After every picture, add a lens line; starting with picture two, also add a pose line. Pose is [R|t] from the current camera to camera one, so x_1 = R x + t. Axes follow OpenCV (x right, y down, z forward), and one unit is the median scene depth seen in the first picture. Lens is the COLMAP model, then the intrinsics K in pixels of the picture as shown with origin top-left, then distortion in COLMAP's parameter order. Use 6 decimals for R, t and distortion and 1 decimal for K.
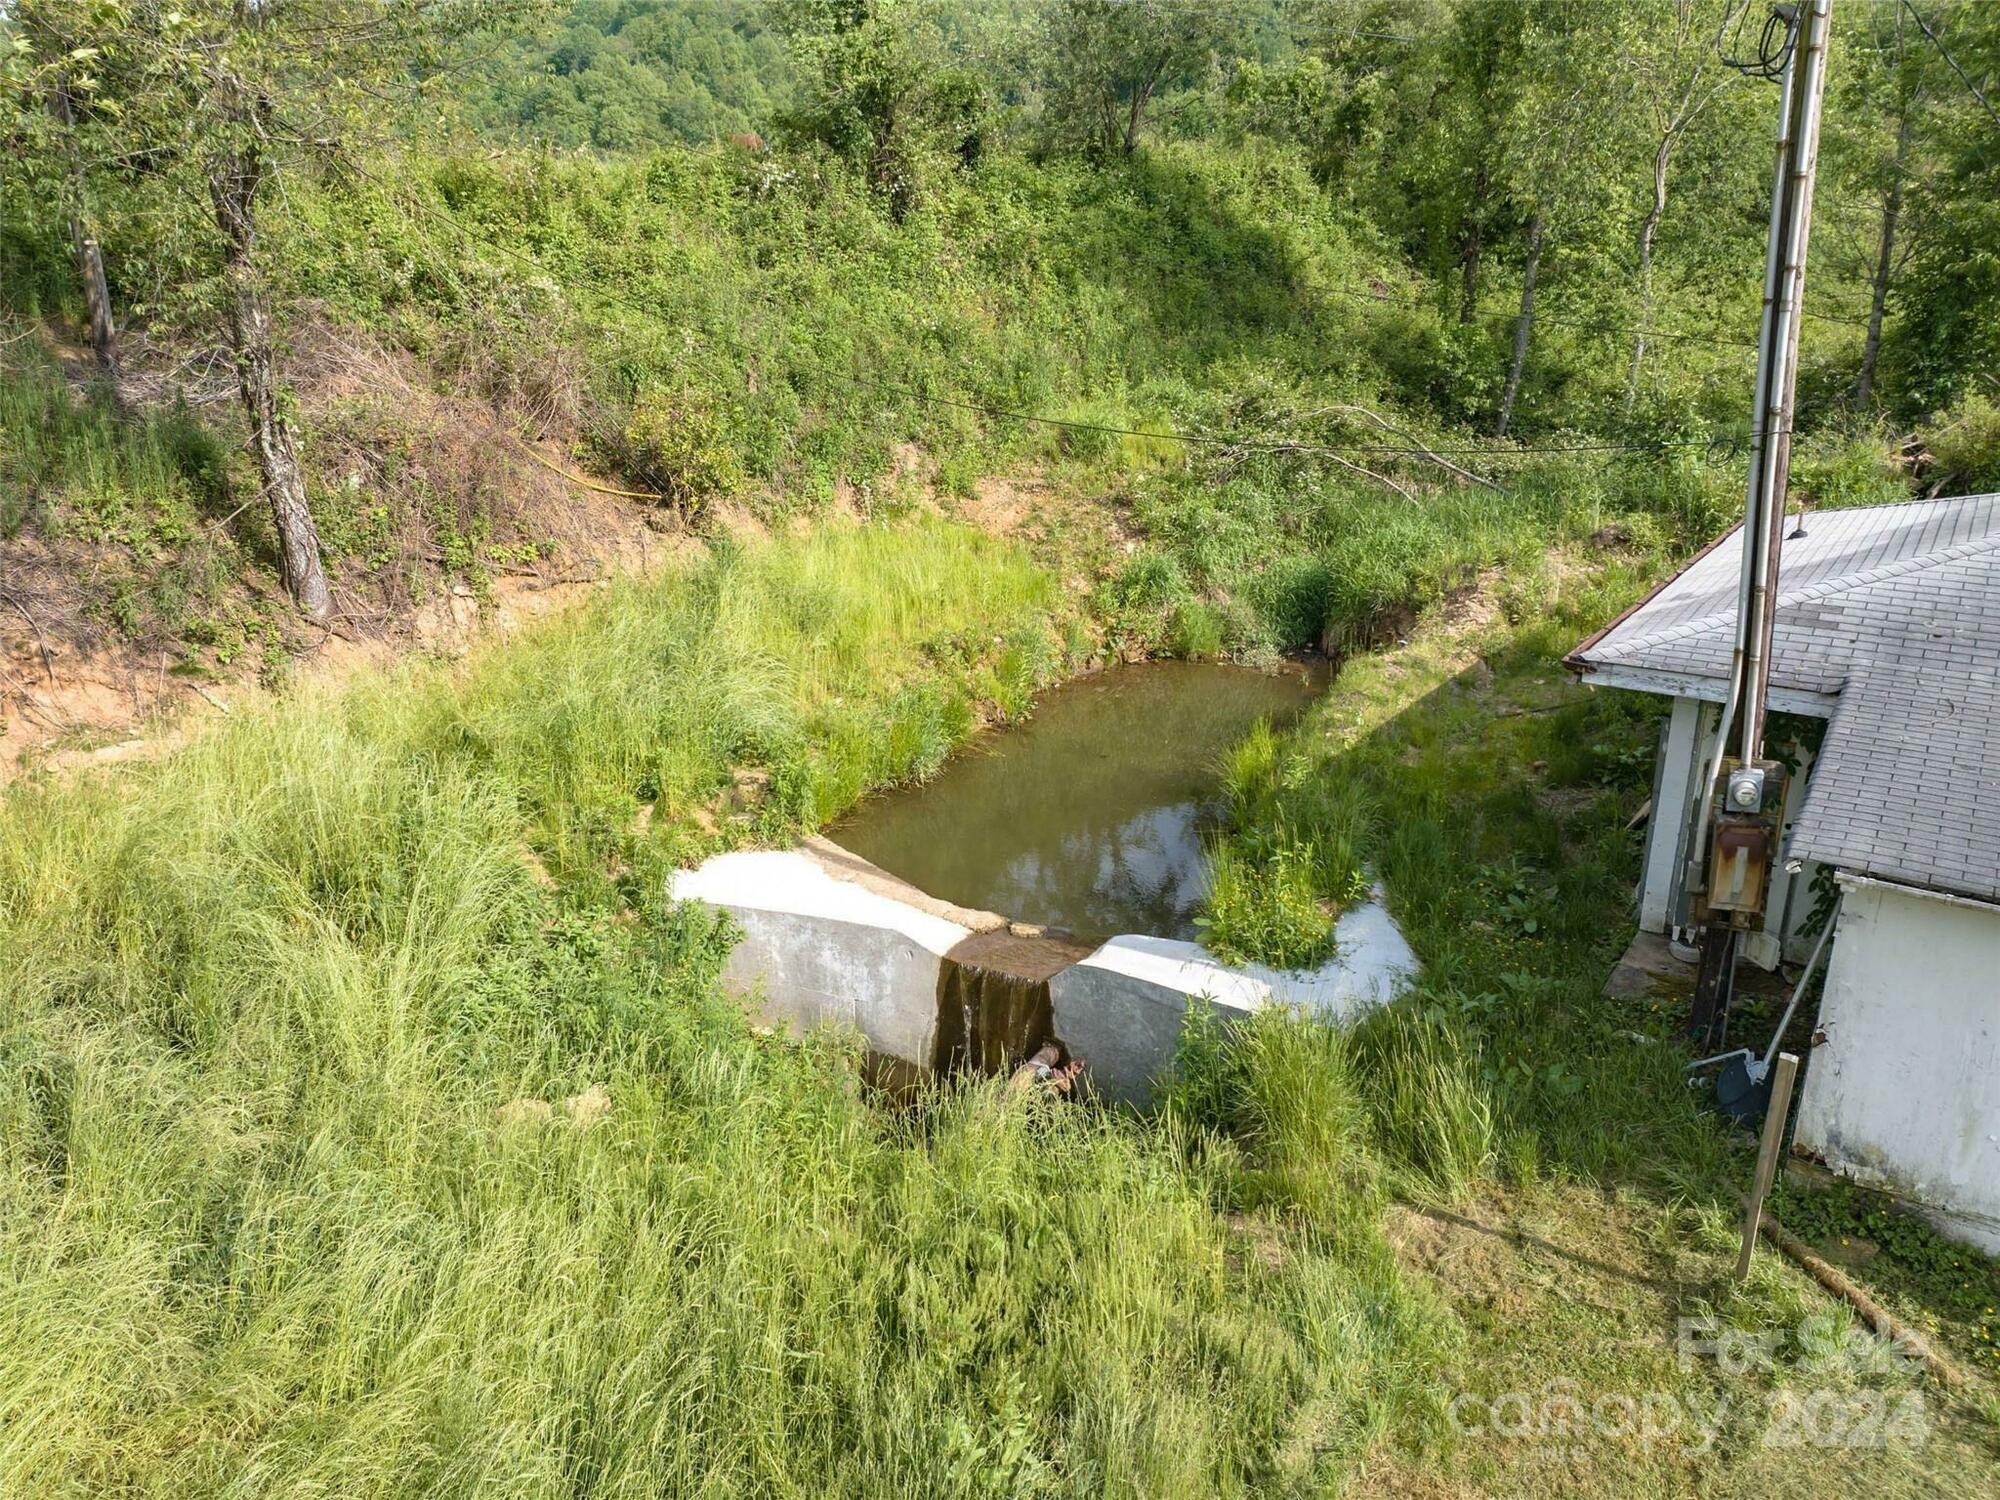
lens RADIAL K [[1416.7, 0, 1000.0], [0, 1416.7, 750.0], [0, 0, 1]] dist [-0.027394, -0.009327]
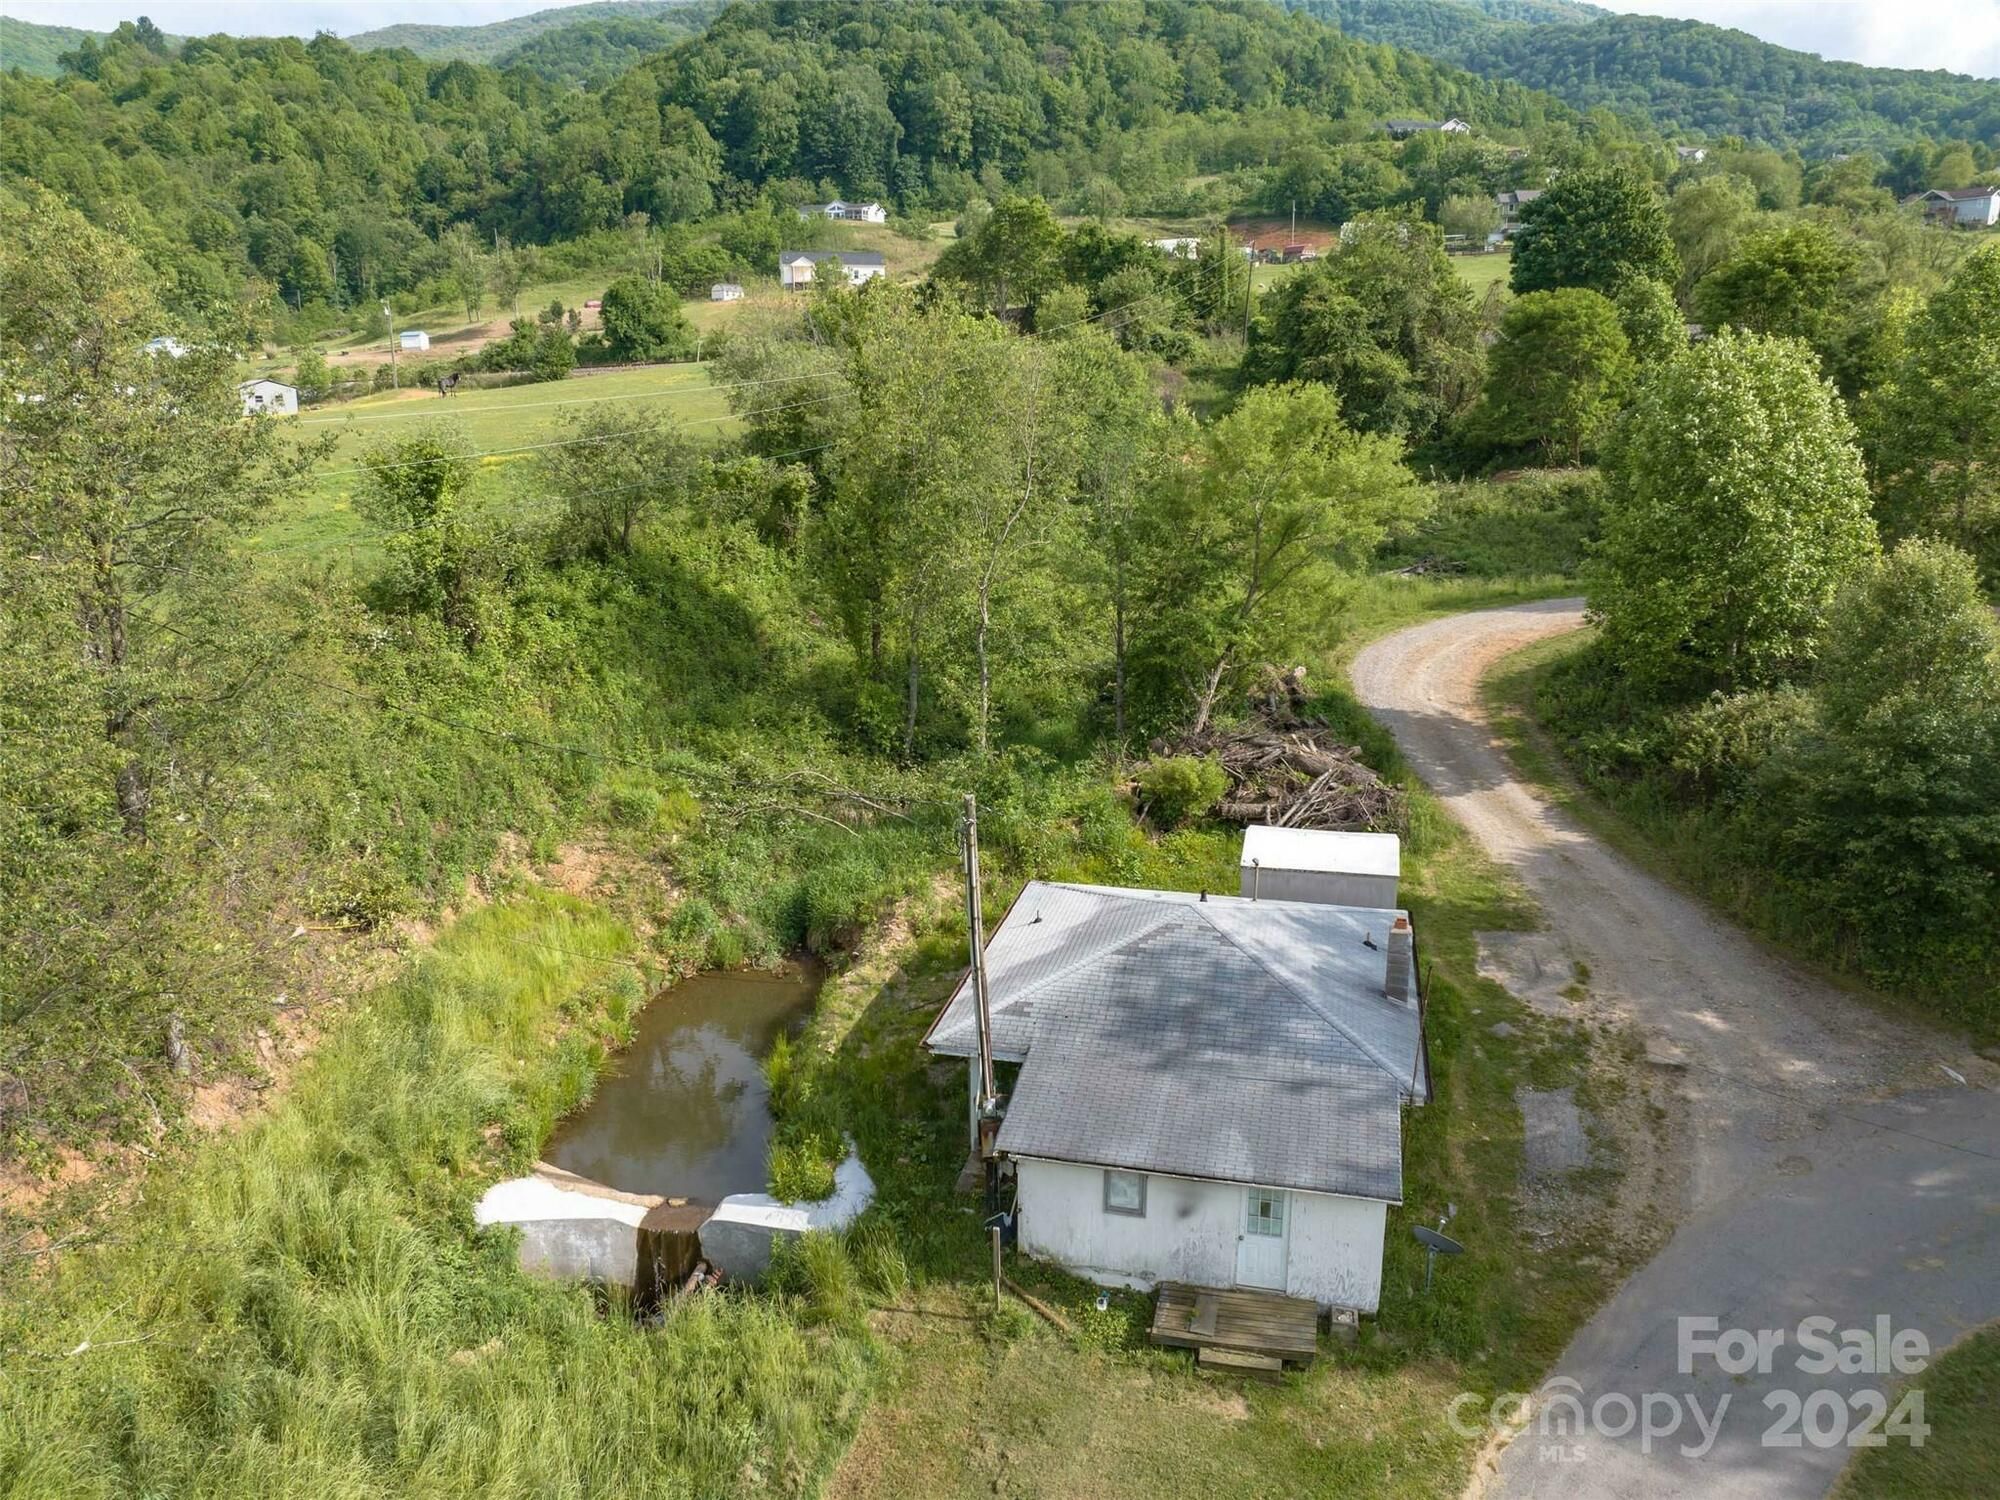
lens RADIAL K [[1416.7, 0, 1000.0], [0, 1416.7, 750.0], [0, 0, 1]] dist [-0.027394, -0.009327]
pose [[0.929511, -0.096031, 0.356073, -0.138179], [0.118290, 0.992123, -0.041219, -0.245231], [-0.349310, 0.080433, 0.933549, -0.688070]]
